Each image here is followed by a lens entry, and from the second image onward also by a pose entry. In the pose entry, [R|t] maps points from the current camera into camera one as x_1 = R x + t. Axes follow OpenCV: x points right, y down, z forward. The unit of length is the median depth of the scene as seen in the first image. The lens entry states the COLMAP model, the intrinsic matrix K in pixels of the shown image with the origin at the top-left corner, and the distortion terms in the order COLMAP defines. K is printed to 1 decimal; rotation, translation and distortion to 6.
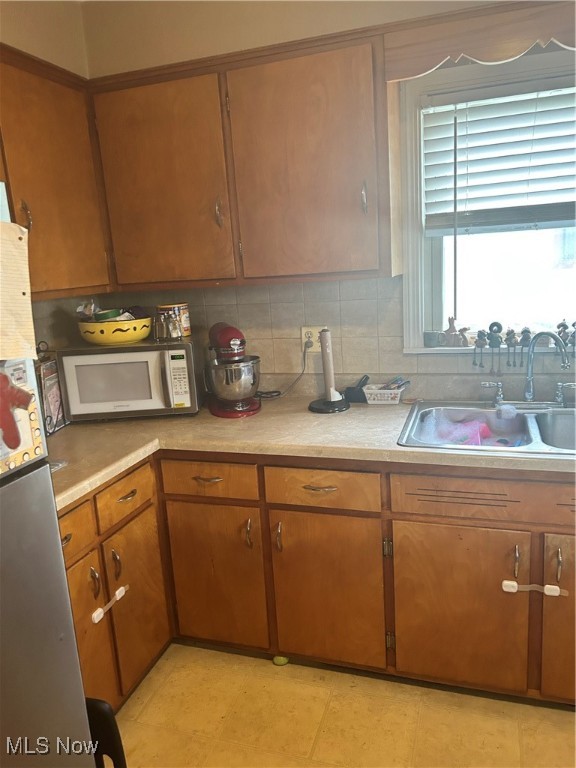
lens RADIAL K [[577.6, 0, 288.0], [0, 577.6, 382.2], [0, 0, 1]] dist [0.047207, -0.046308]
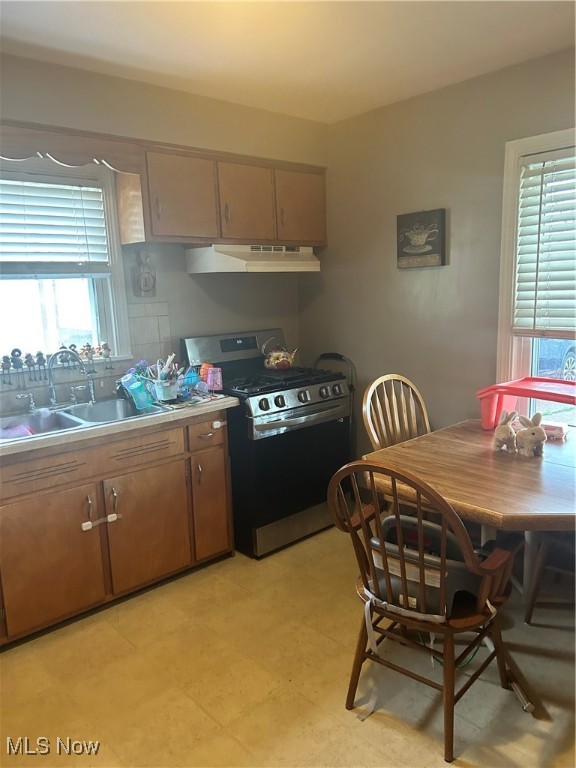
lens RADIAL K [[577.6, 0, 287.5], [0, 577.6, 384.8], [0, 0, 1]] dist [0.047207, -0.046308]
pose [[0.504210, -0.099006, 0.857887, -0.476674], [0.178772, 0.983854, 0.008474, 0.075609], [-0.844875, 0.149094, 0.513768, -0.163638]]
